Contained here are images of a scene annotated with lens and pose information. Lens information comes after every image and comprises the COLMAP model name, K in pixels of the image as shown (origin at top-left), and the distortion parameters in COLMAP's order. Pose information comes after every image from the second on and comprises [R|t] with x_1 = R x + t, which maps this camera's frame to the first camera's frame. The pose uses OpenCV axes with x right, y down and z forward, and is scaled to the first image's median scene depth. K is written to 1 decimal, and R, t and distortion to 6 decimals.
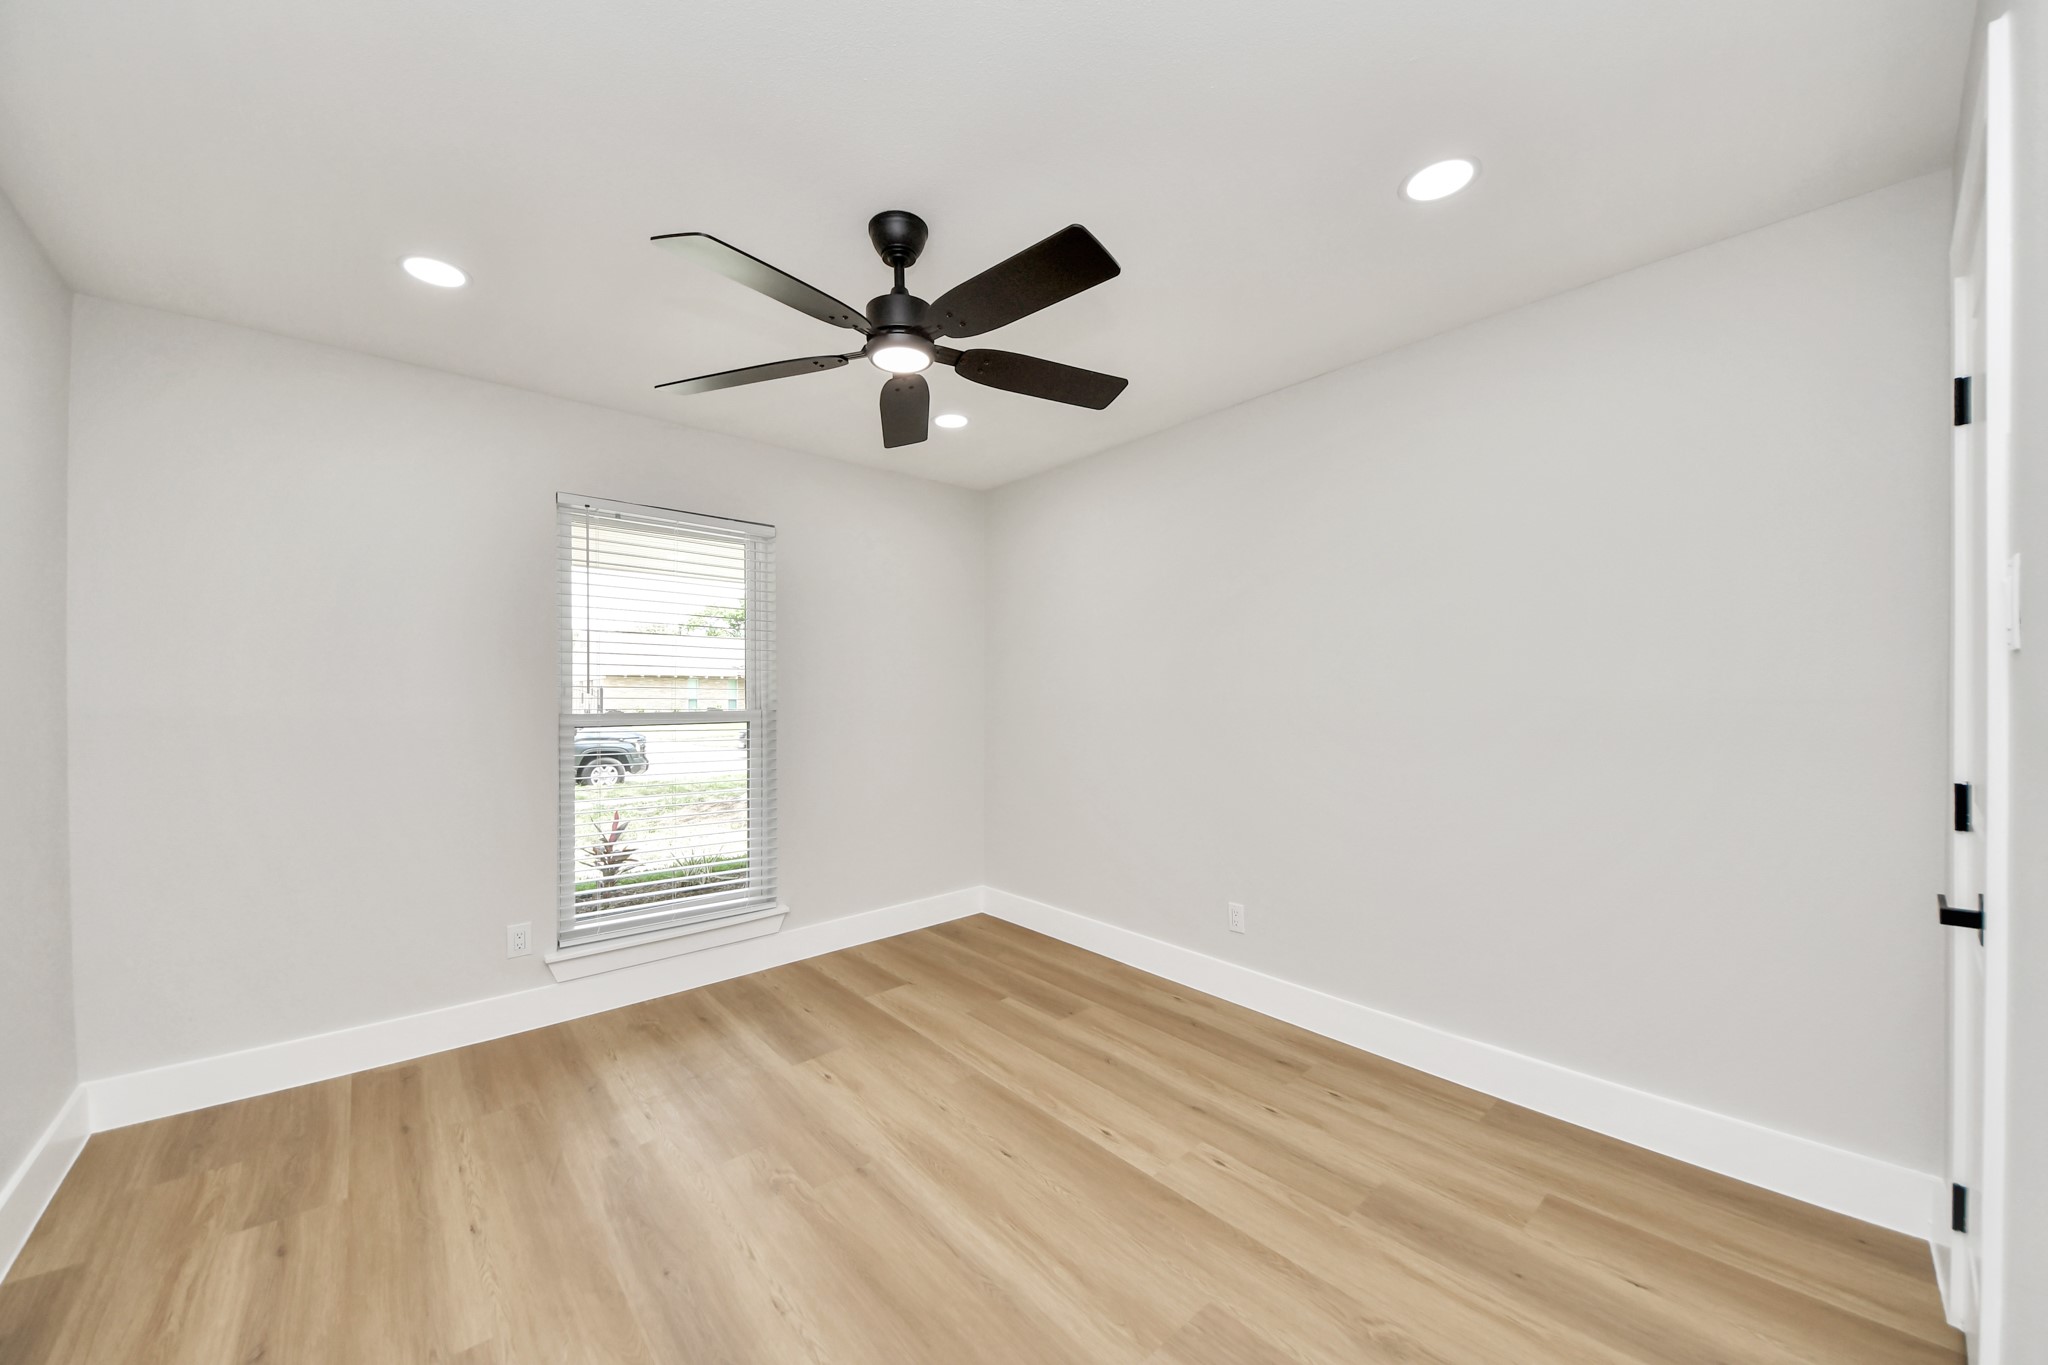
lens RADIAL K [[754.5, 0, 1025.7], [0, 754.5, 697.8], [0, 0, 1]] dist [0.038733, -0.027158]
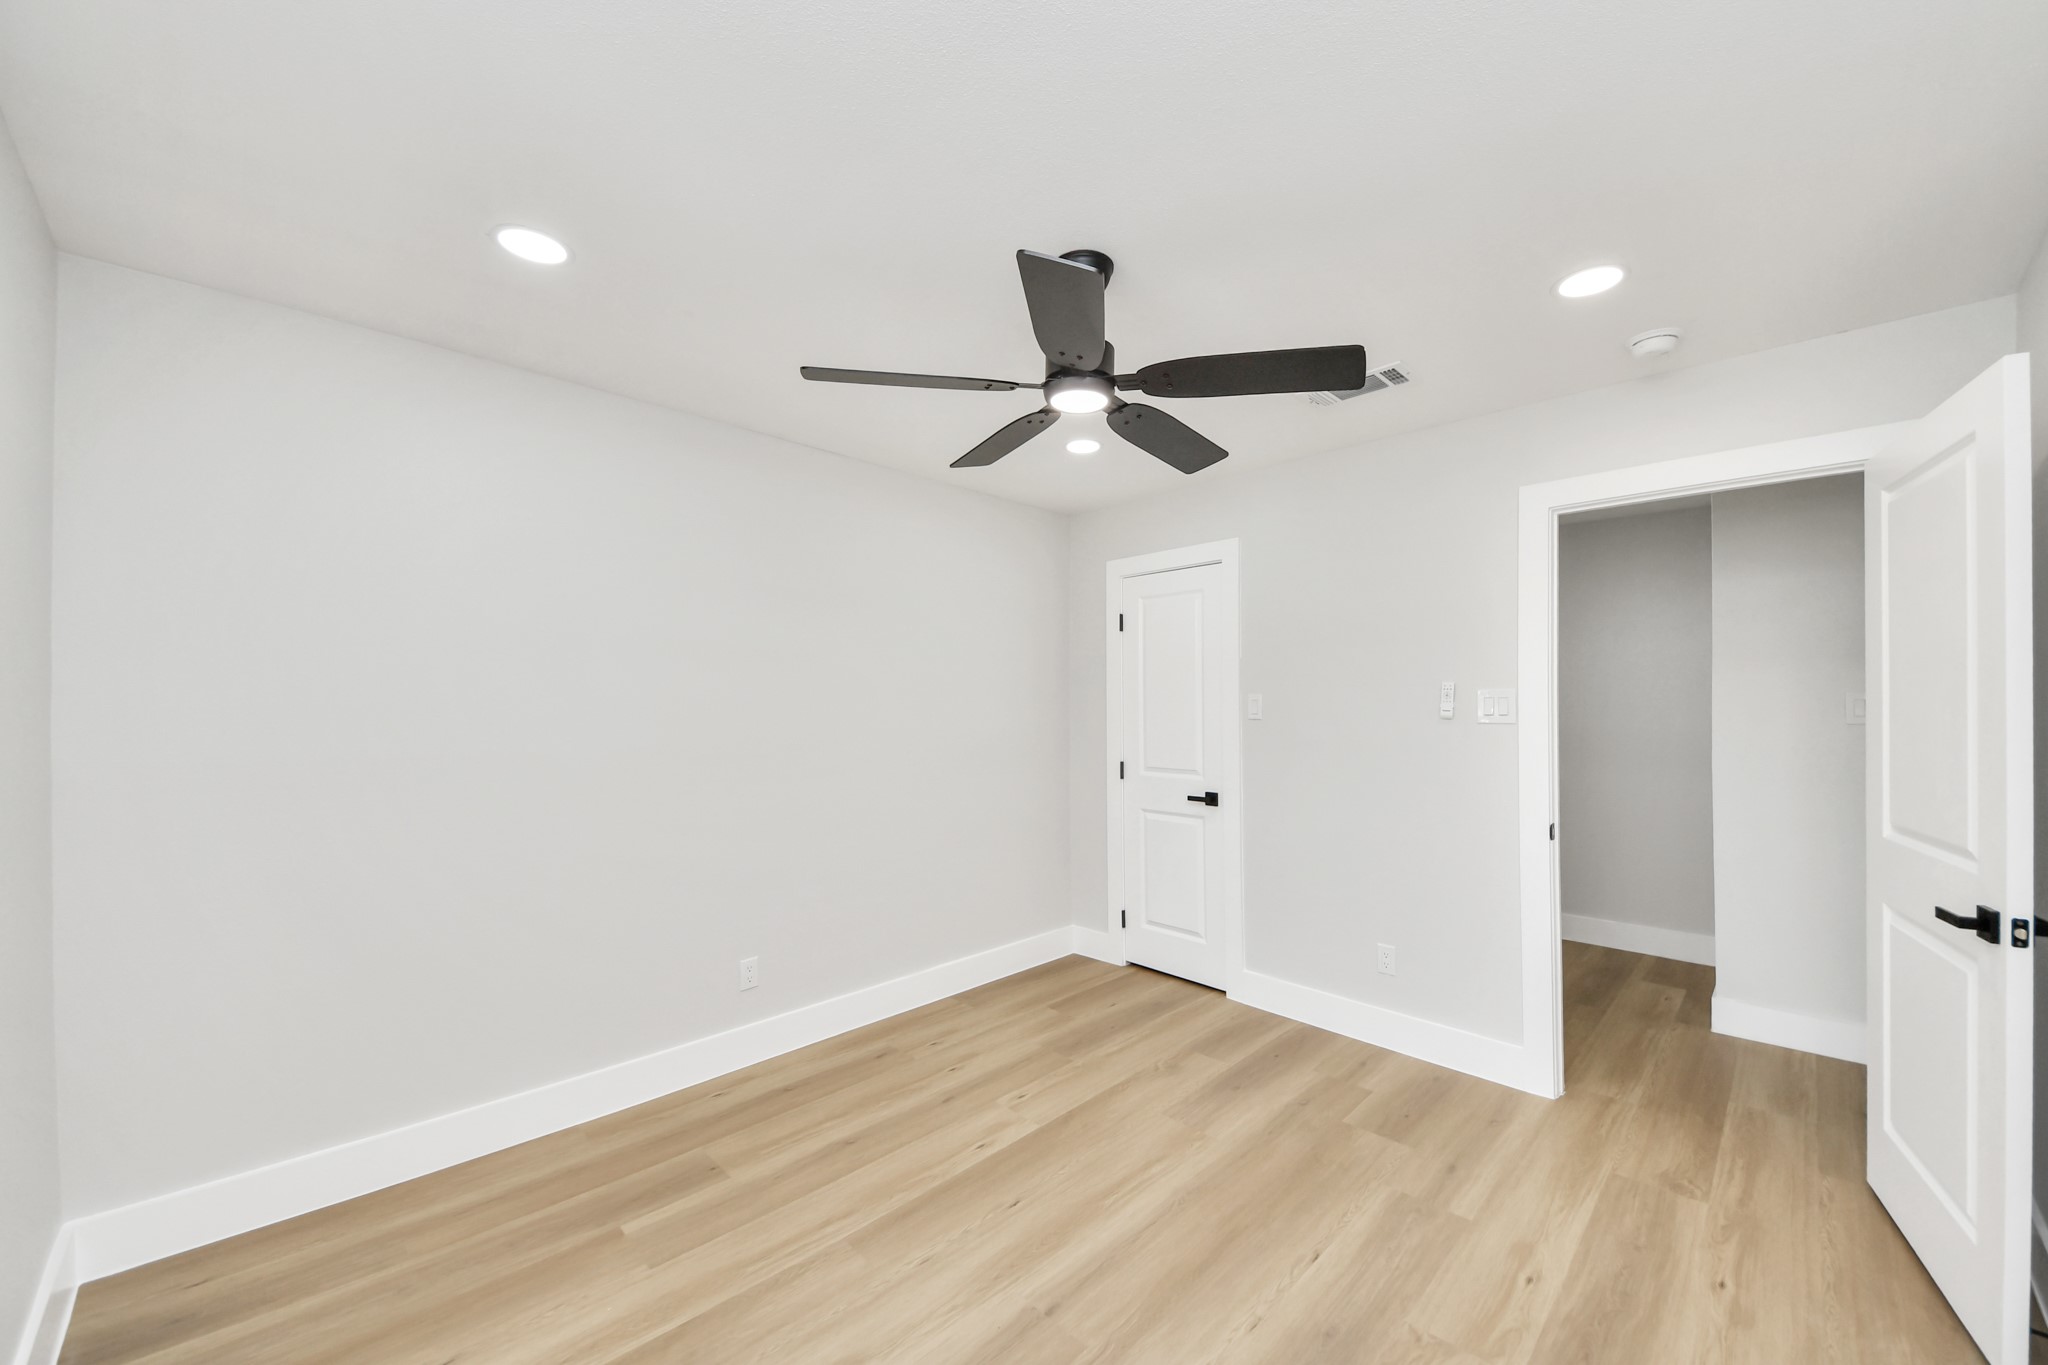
lens RADIAL K [[754.5, 0, 1025.7], [0, 754.5, 697.8], [0, 0, 1]] dist [0.038733, -0.027158]
pose [[-0.042225, 0.013699, 0.999014, -1.077871], [0.018972, 0.999737, -0.012907, -0.067708], [-0.998928, 0.018408, -0.042474, 1.035837]]
